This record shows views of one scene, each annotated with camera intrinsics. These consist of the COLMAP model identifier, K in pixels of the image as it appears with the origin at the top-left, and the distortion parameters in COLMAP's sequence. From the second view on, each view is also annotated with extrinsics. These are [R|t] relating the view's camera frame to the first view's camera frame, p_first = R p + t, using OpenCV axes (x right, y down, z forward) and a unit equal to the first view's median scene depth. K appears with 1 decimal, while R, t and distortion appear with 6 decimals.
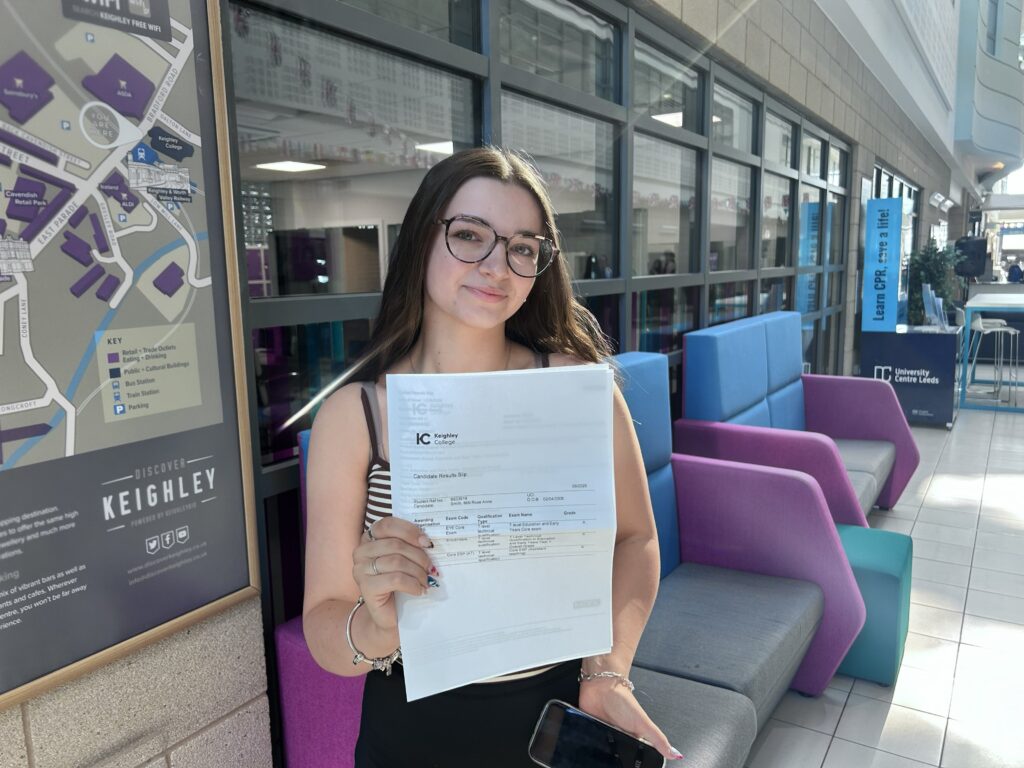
lens RADIAL K [[778.6, 0, 515.2], [0, 778.6, 385.8], [0, 0, 1]] dist [0.024865, -0.028954]
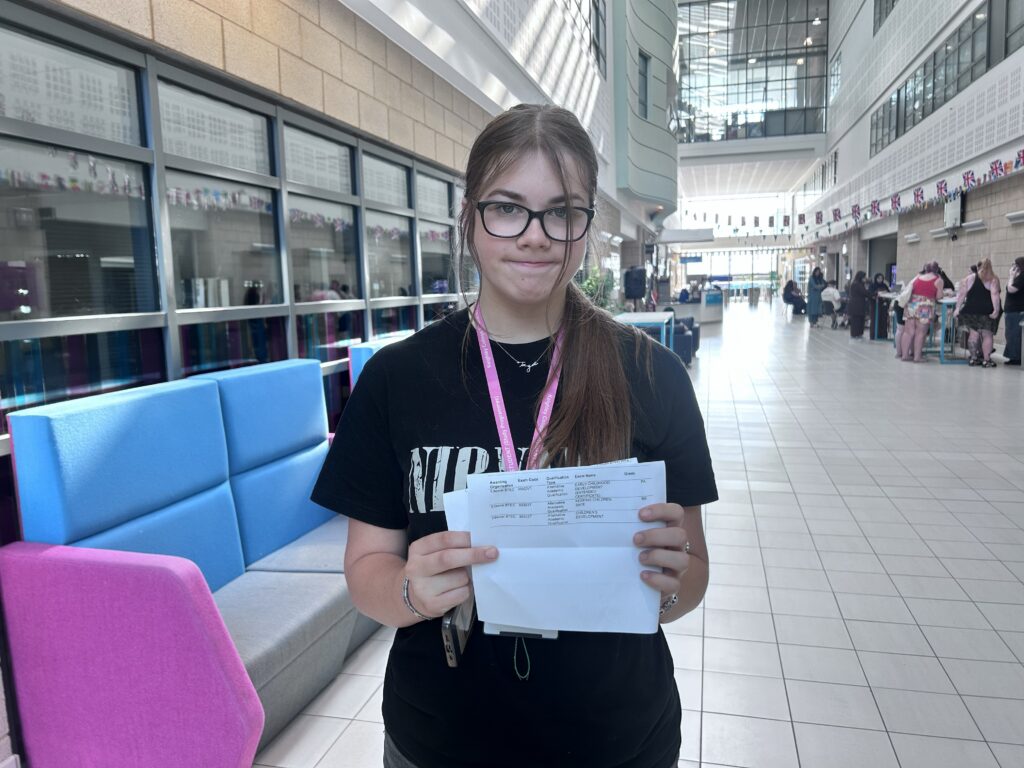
lens RADIAL K [[778.6, 0, 511.9], [0, 778.6, 385.7], [0, 0, 1]] dist [0.024865, -0.028954]
pose [[0.951302, -0.046808, 0.304686, 0.209541], [0.056567, 0.998127, -0.023277, 0.112871], [-0.303026, 0.039378, 0.952168, -0.814024]]
